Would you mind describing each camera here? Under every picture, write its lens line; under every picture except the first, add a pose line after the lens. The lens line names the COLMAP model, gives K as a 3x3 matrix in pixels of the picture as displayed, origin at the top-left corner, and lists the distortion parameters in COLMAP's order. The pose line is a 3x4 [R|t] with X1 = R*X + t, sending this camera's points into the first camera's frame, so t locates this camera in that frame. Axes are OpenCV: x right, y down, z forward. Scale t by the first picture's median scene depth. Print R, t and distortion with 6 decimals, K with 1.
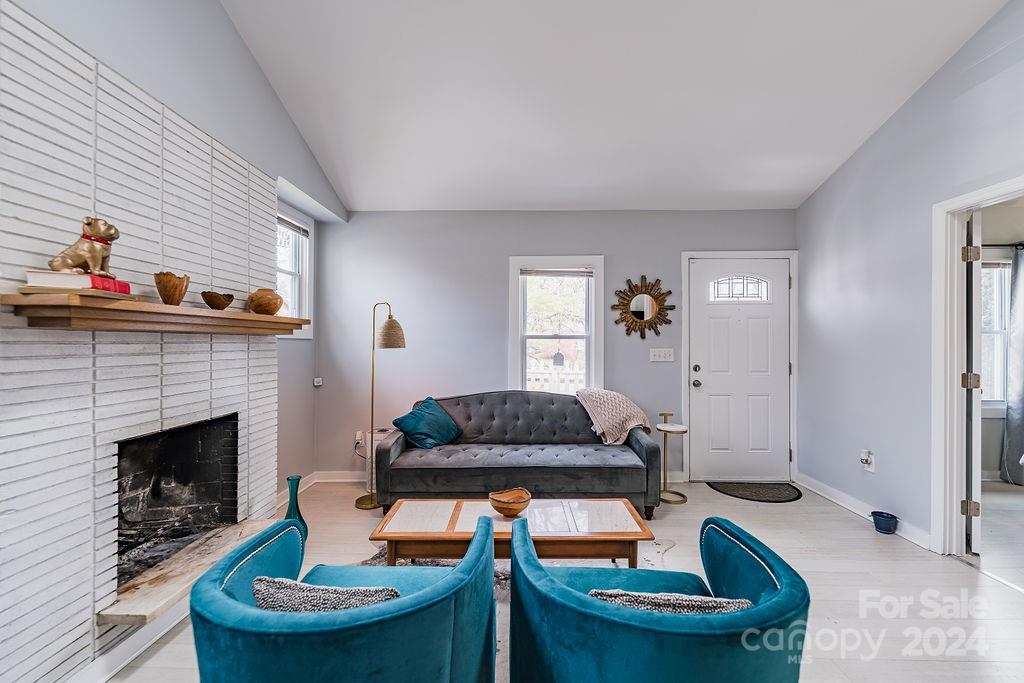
lens RADIAL K [[413.7, 0, 517.6], [0, 413.7, 342.2], [0, 0, 1]] dist [-0.001488, -0.003118]
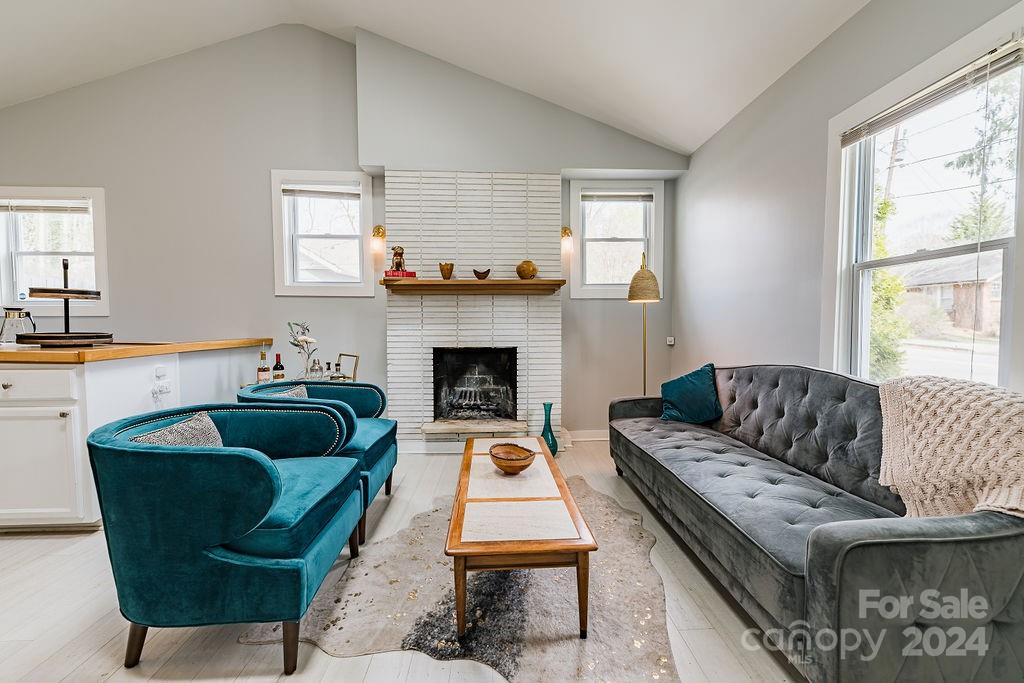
lens RADIAL K [[413.7, 0, 511.2], [0, 413.7, 342.0], [0, 0, 1]] dist [-0.001488, -0.003118]
pose [[0.046301, 0.036277, -0.998269, 0.779768], [0.004964, 0.999320, 0.036546, 0.091668], [0.998915, -0.006647, 0.046090, 0.868069]]
